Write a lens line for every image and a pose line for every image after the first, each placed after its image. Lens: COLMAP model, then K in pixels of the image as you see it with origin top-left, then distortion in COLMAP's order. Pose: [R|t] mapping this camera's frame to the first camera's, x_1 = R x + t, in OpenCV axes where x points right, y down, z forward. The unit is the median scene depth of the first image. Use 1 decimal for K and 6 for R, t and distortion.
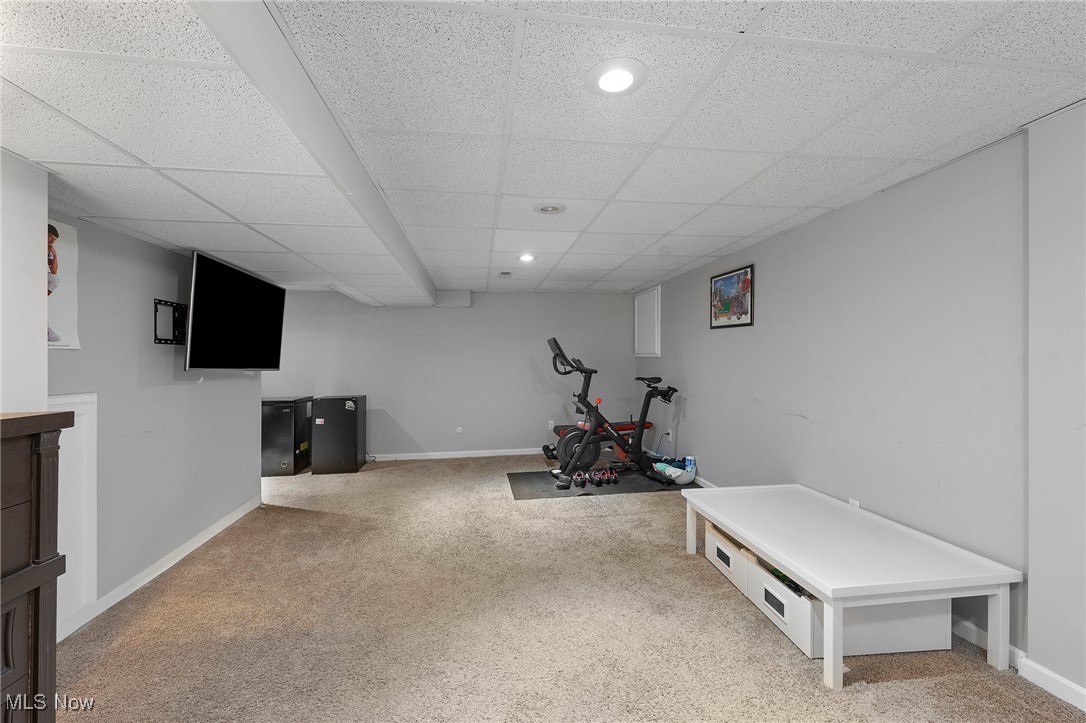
lens RADIAL K [[436.4, 0, 541.8], [0, 436.4, 349.2], [0, 0, 1]] dist [-0.000797, -0.000241]
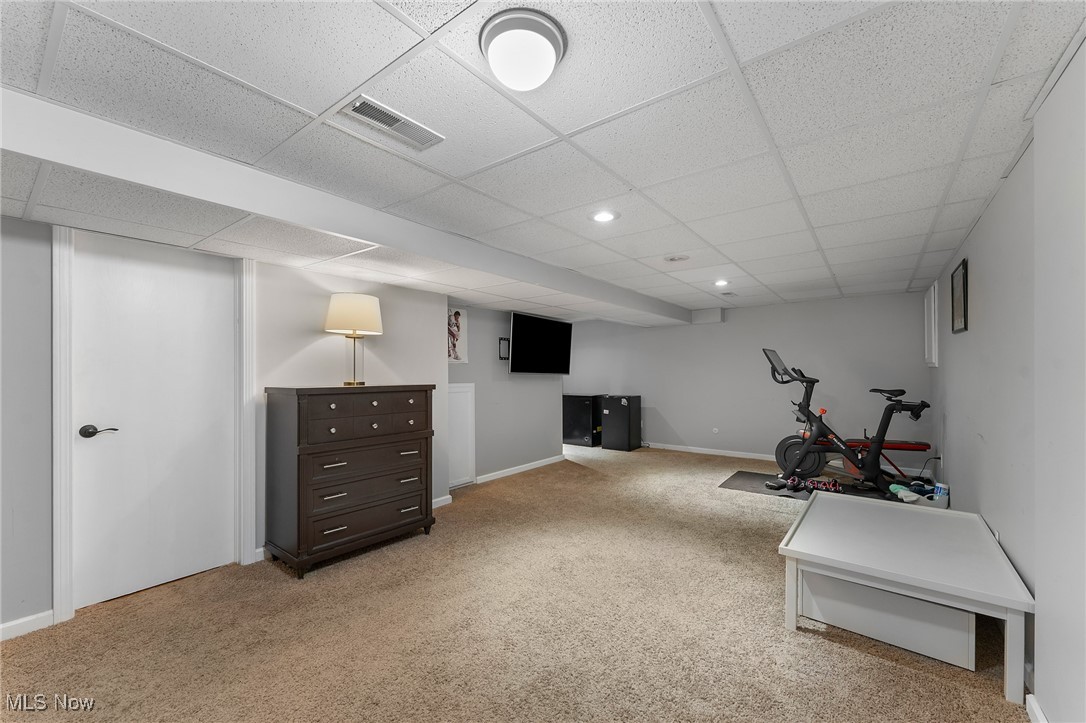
lens RADIAL K [[429.5, 0, 543.0], [0, 429.5, 361.5], [0, 0, 1]] dist [-0.000305, -0.000013]
pose [[0.699049, -0.007037, -0.715039, 0.421347], [0.011625, 0.999931, 0.001524, -0.003894], [0.714979, -0.009377, 0.699083, -0.149394]]
